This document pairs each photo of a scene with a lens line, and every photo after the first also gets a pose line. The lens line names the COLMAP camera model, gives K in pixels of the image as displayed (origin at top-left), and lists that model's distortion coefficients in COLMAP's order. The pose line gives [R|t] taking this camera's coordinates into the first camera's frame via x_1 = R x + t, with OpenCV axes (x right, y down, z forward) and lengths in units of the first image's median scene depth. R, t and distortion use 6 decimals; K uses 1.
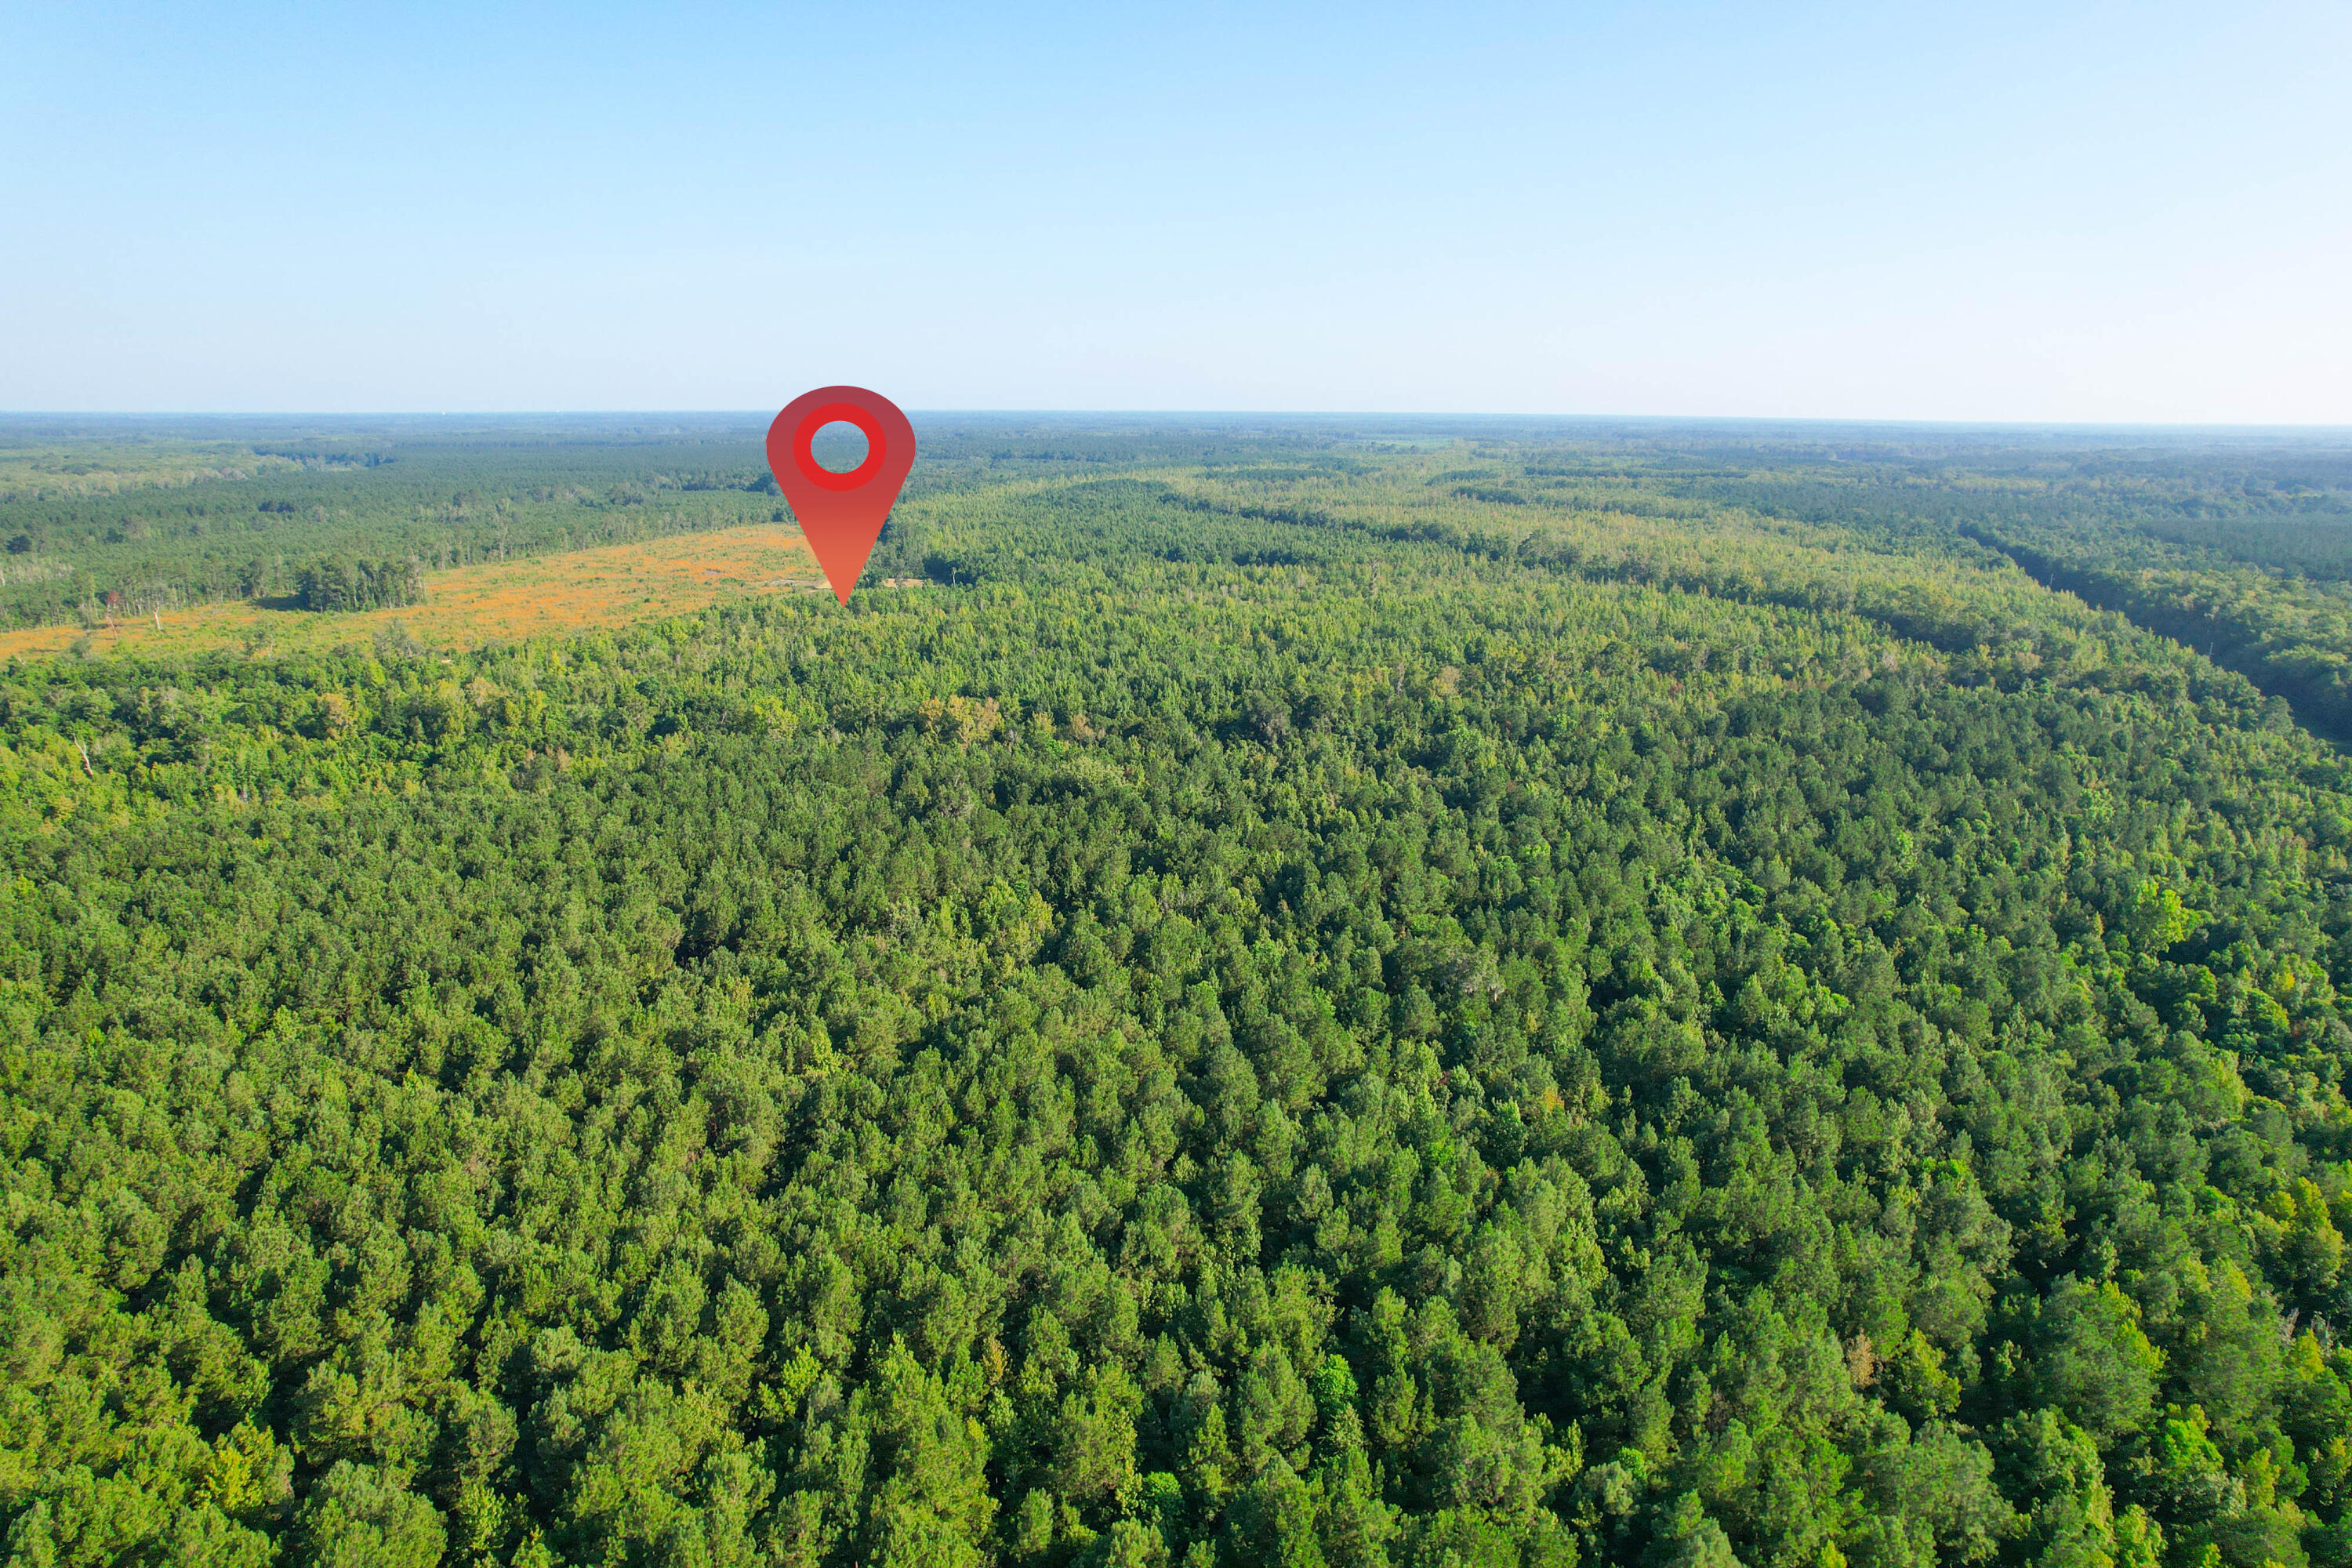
lens RADIAL K [[1515.3, 0, 1184.8], [0, 1515.3, 786.7], [0, 0, 1]] dist [-0.073089, 0.064803]
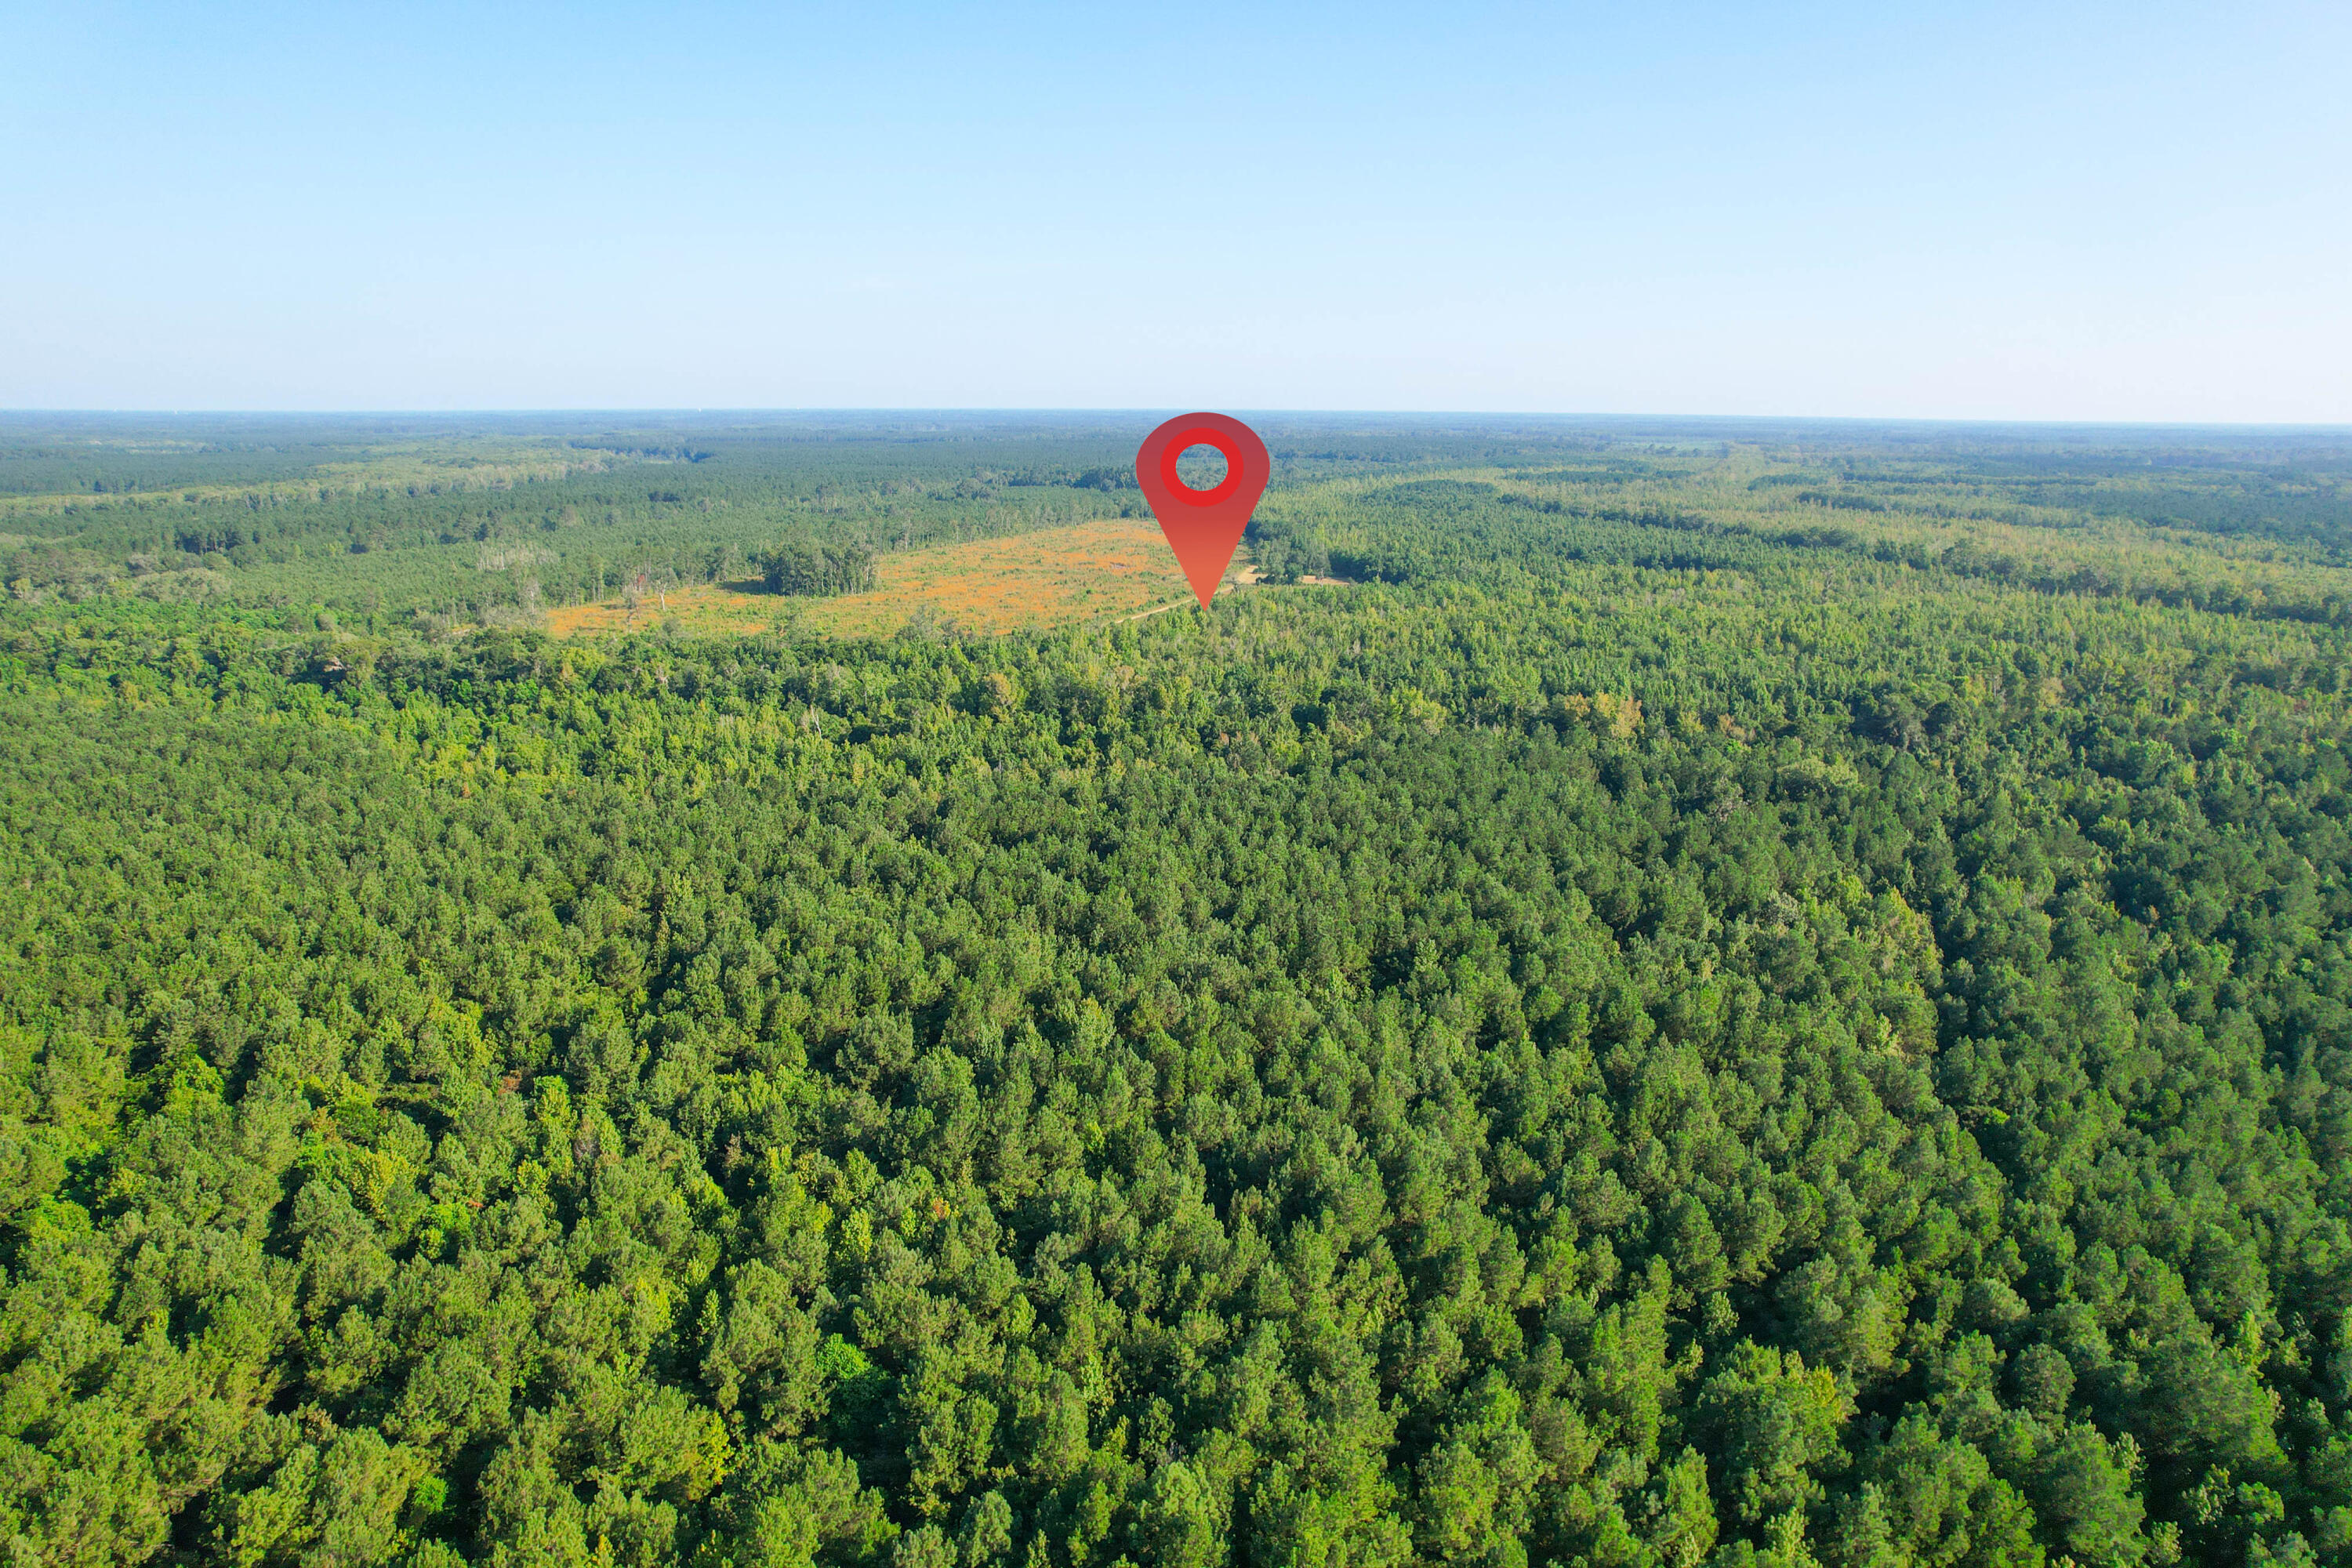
lens RADIAL K [[1515.3, 0, 1177.9], [0, 1515.3, 787.1], [0, 0, 1]] dist [-0.073089, 0.064803]
pose [[0.990369, 0.034423, -0.134105, -0.109860], [-0.034366, 0.999406, 0.002746, 0.003842], [0.134120, 0.001889, 0.990963, -0.016091]]
